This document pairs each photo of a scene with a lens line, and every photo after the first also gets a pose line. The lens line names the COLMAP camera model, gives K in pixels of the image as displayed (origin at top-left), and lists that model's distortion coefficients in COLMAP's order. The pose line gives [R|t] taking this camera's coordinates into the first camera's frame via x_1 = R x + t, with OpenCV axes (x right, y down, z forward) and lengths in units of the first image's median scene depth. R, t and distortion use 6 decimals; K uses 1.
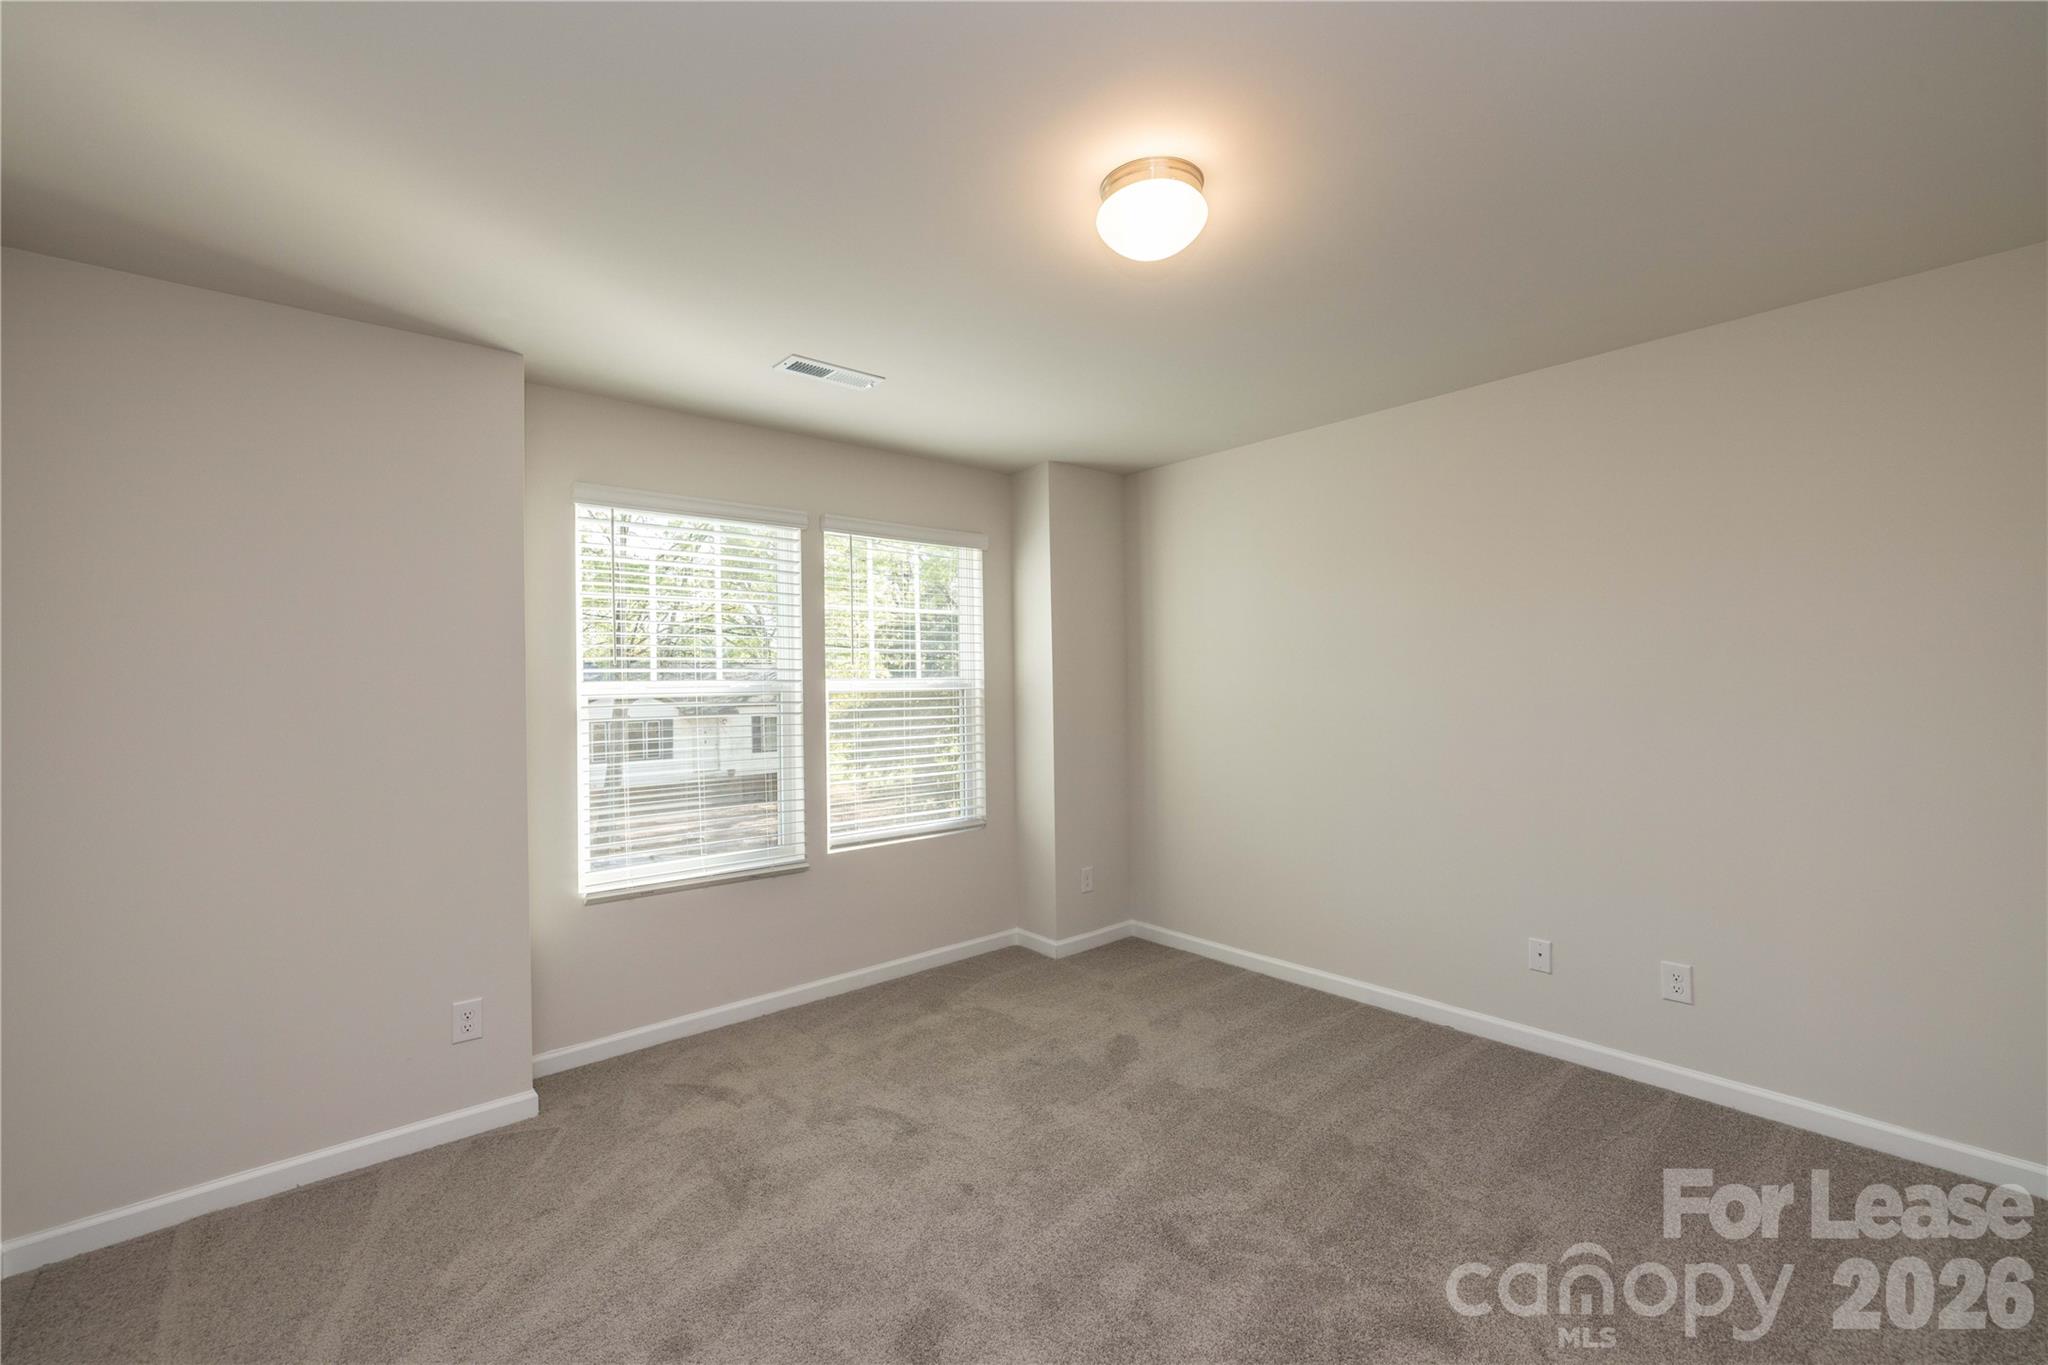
lens RADIAL K [[883.2, 0, 1023.8], [0, 883.2, 655.9], [0, 0, 1]] dist [0.001647, 0.000234]
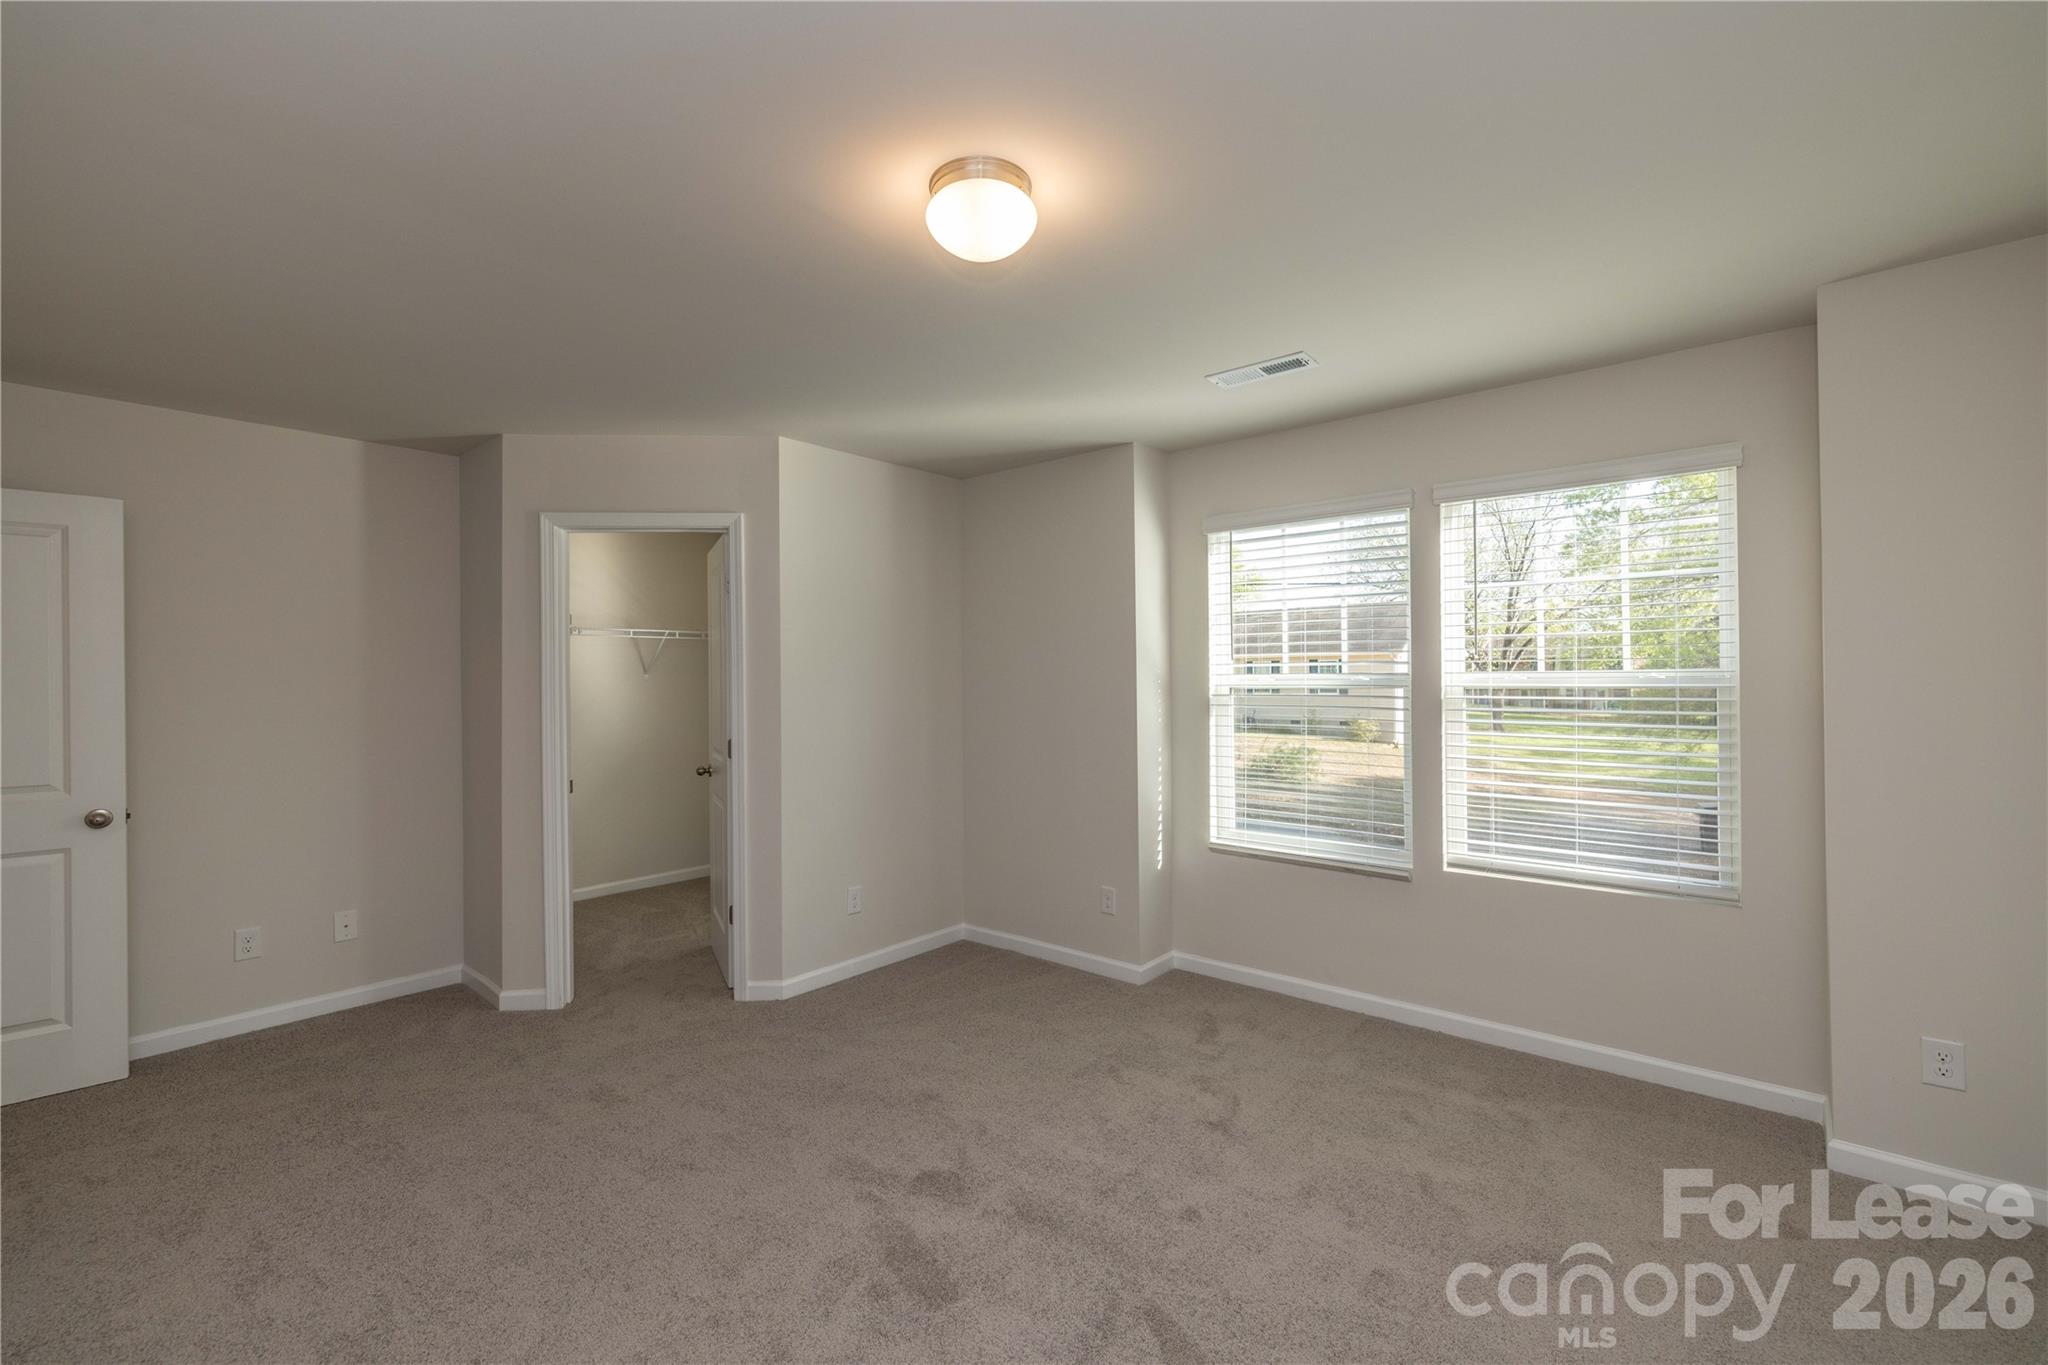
lens RADIAL K [[876.6, 0, 1031.7], [0, 876.6, 648.9], [0, 0, 1]] dist [-0.001058, -0.000266]
pose [[0.141791, -0.019541, -0.989704, 0.617994], [0.032568, 0.999356, -0.015066, 0.002800], [0.989361, -0.030096, 0.142336, 0.497743]]
